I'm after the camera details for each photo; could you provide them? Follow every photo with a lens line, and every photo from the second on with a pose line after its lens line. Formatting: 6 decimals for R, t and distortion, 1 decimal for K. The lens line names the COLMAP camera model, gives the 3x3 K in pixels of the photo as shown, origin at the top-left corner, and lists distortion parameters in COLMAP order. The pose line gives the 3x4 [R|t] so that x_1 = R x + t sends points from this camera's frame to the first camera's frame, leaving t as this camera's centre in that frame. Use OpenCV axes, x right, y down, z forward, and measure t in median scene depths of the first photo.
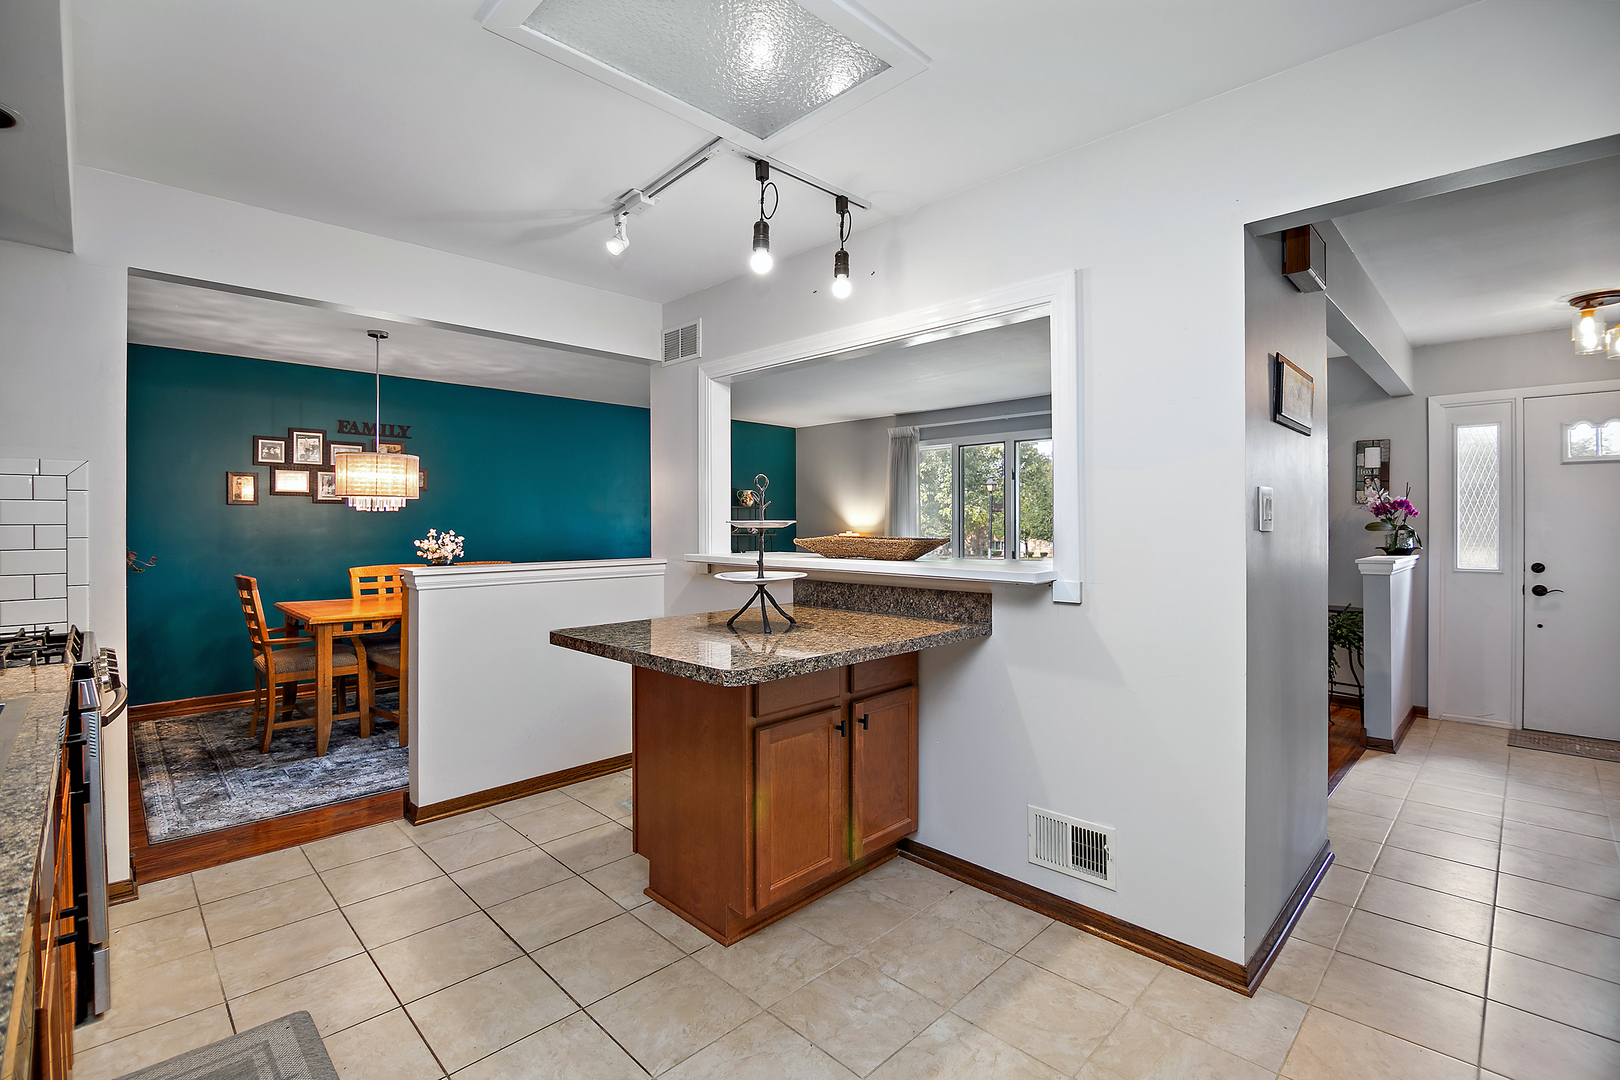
lens RADIAL K [[728.4, 0, 811.1], [0, 728.4, 521.4], [0, 0, 1]] dist [-0.016465, -0.000365]
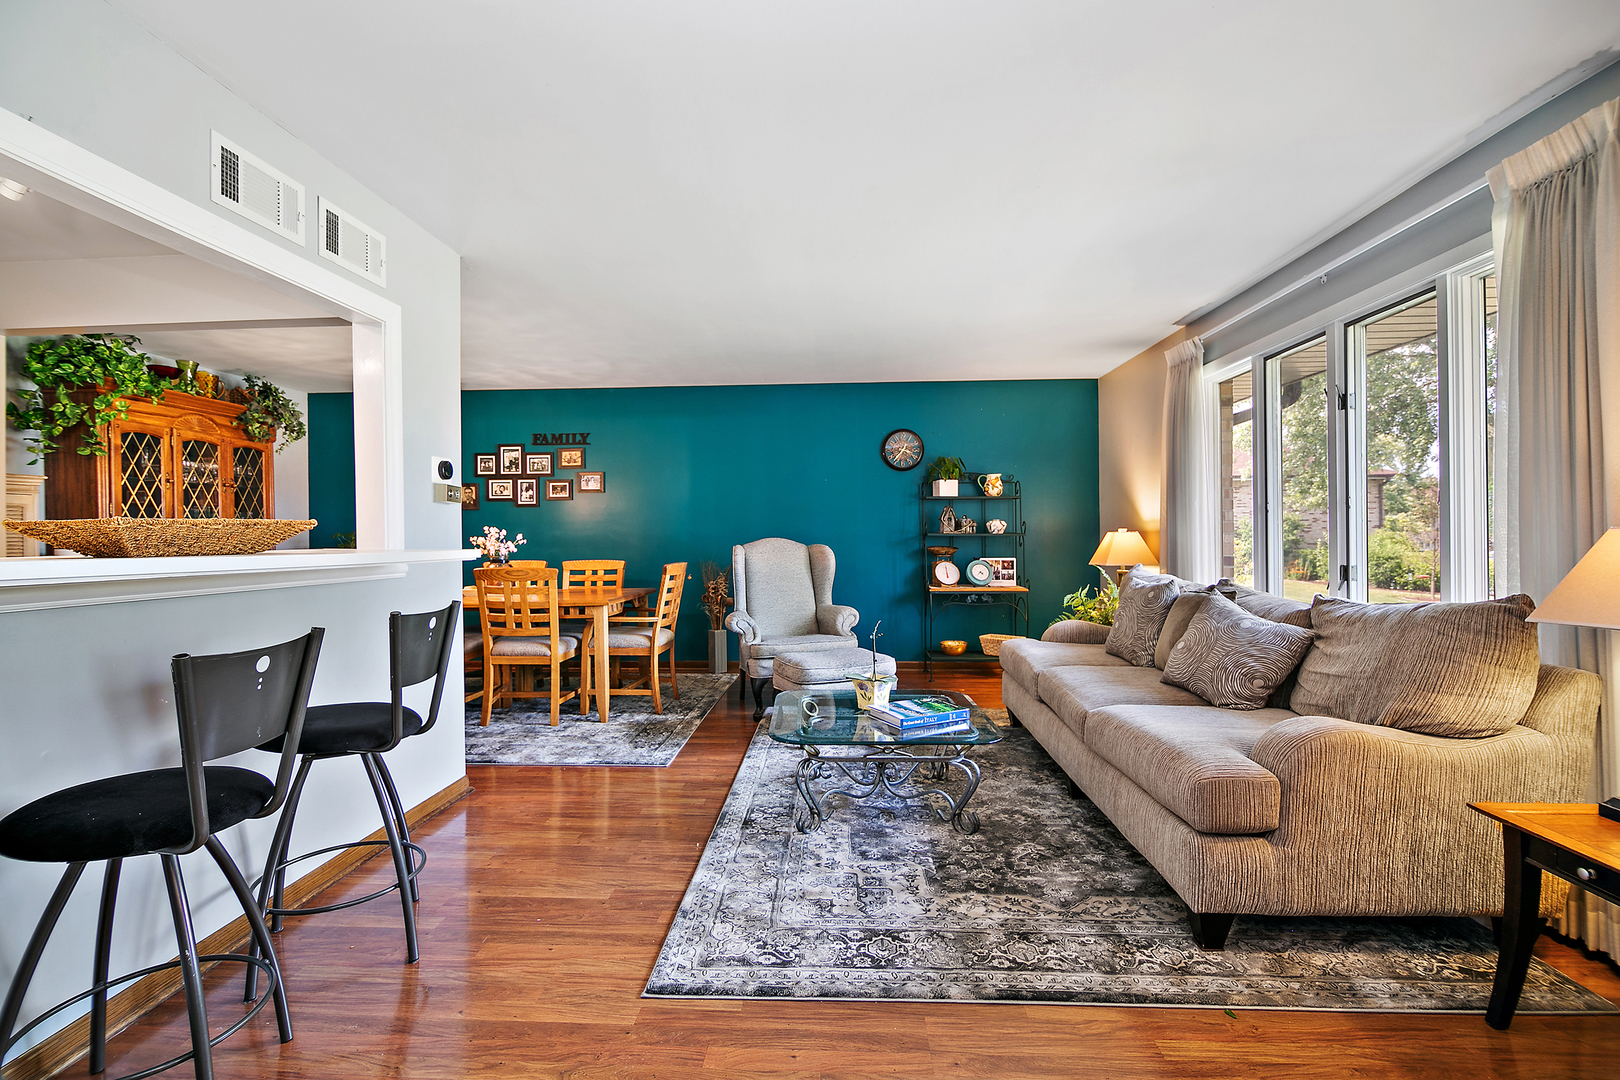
lens RADIAL K [[735.8, 0, 810.0], [0, 735.8, 540.0], [0, 0, 1]] dist [0.022153, -0.015387]
pose [[0.668066, -0.000508, -0.744102, 0.610126], [0.010898, 0.999899, 0.009102, 0.026236], [0.744022, -0.014190, 0.668004, 0.658951]]
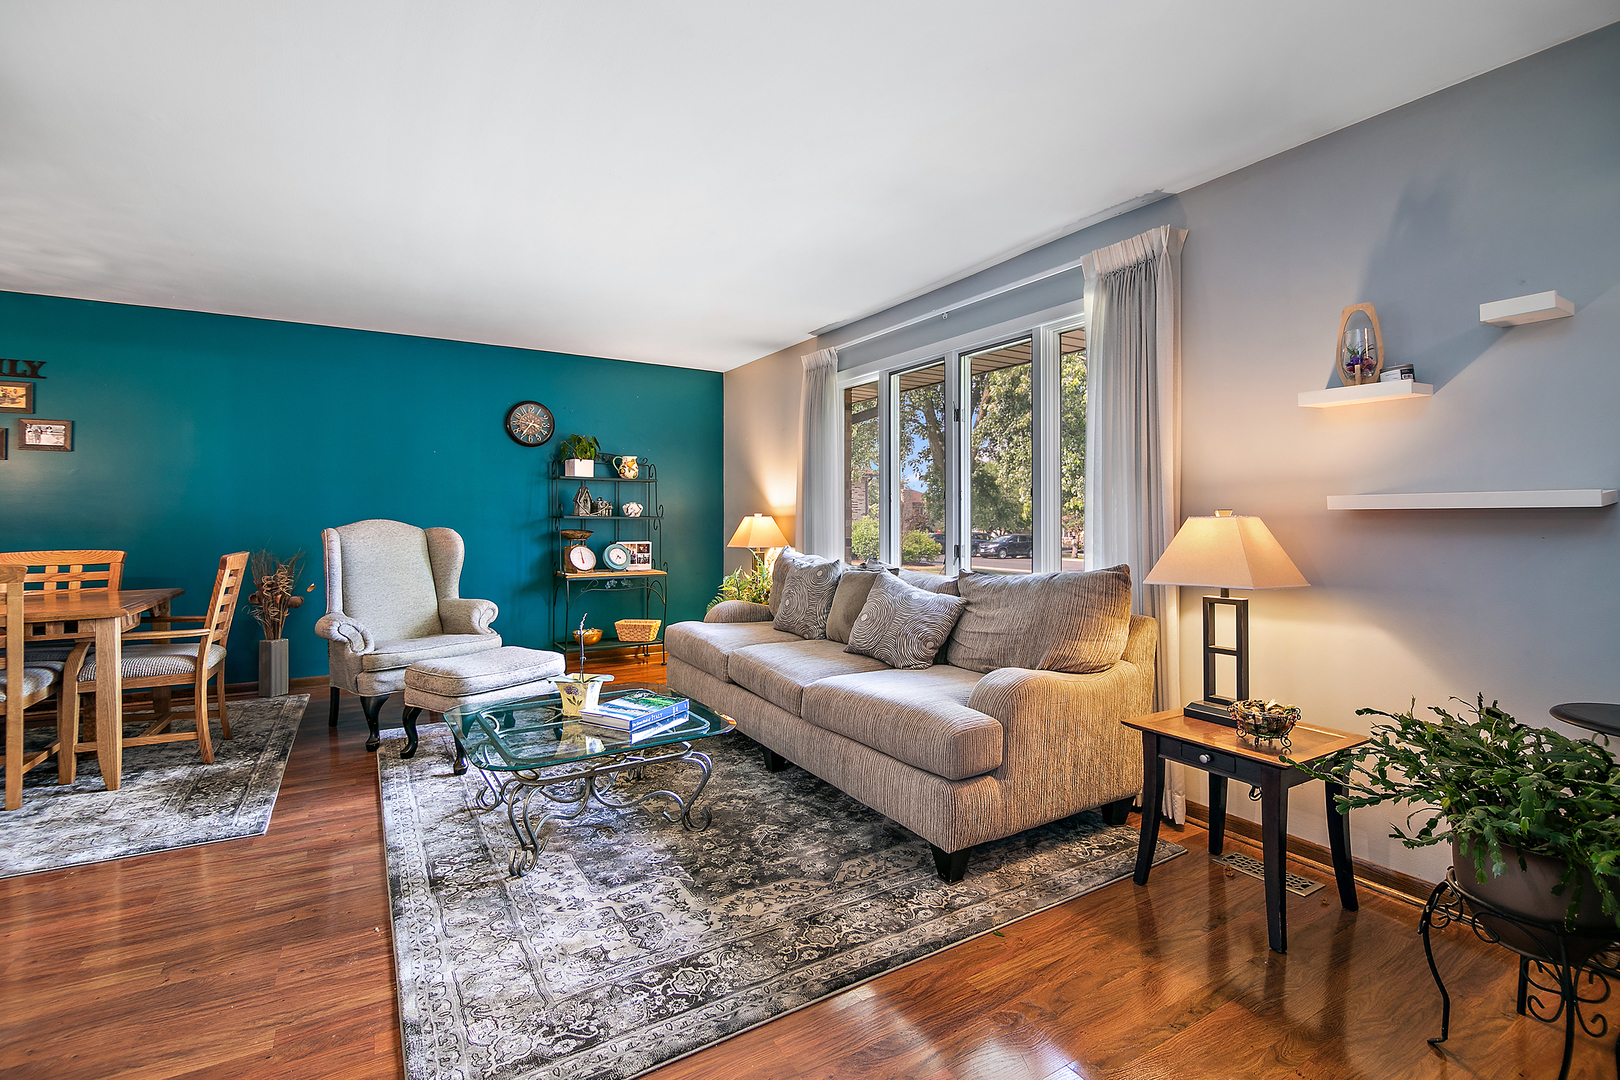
lens RADIAL K [[727.6, 0, 804.6], [0, 727.6, 512.6], [0, 0, 1]] dist [0.017663, -0.014913]
pose [[0.970218, -0.000010, -0.242233, 0.456841], [-0.000598, 0.999997, -0.002435, 0.025905], [0.242232, 0.002507, 0.970215, 0.618033]]
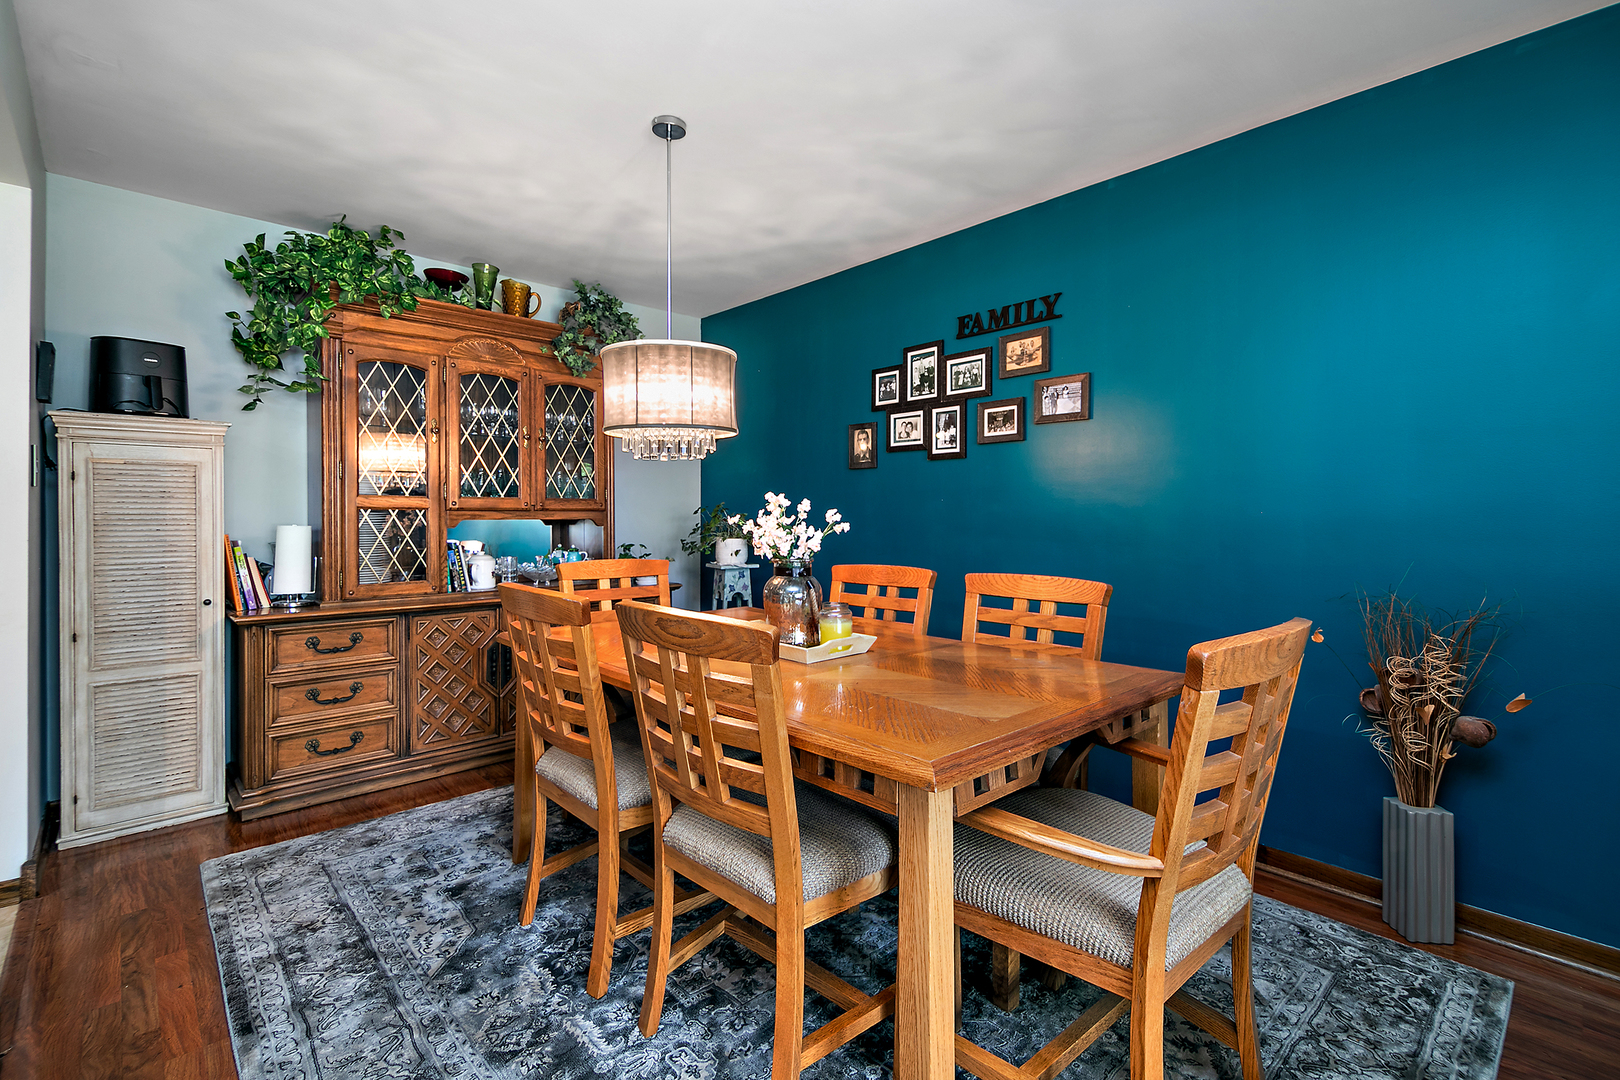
lens RADIAL K [[727.6, 0, 804.6], [0, 727.6, 512.6], [0, 0, 1]] dist [0.017663, -0.014913]
pose [[-0.041029, -0.003303, -0.999152, -0.062794], [-0.000942, 0.999994, -0.003267, 0.026477], [0.999158, 0.000807, -0.041032, 1.087297]]
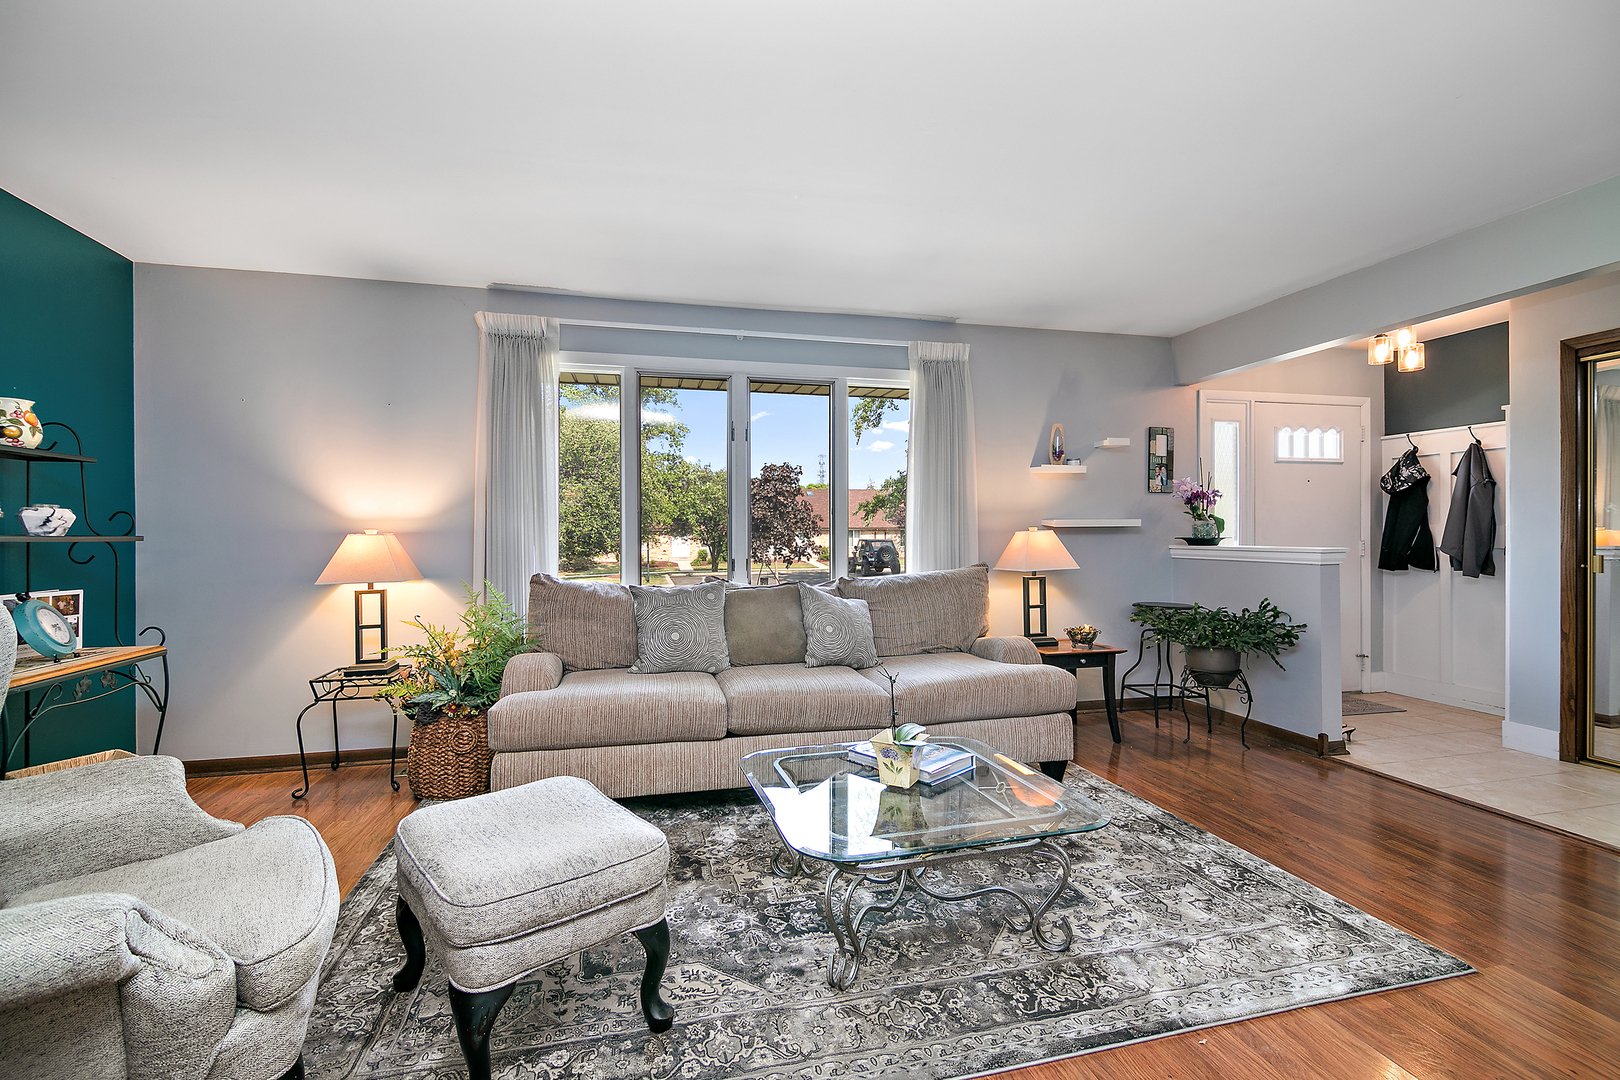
lens RADIAL K [[720.9, 0, 804.9], [0, 720.9, 534.5], [0, 0, 1]] dist [0.002023, 0.000051]
pose [[0.515091, -0.004285, 0.857125, -0.320835], [0.001834, 0.999991, 0.003896, 0.027890], [-0.857133, -0.000435, 0.515094, 0.980963]]
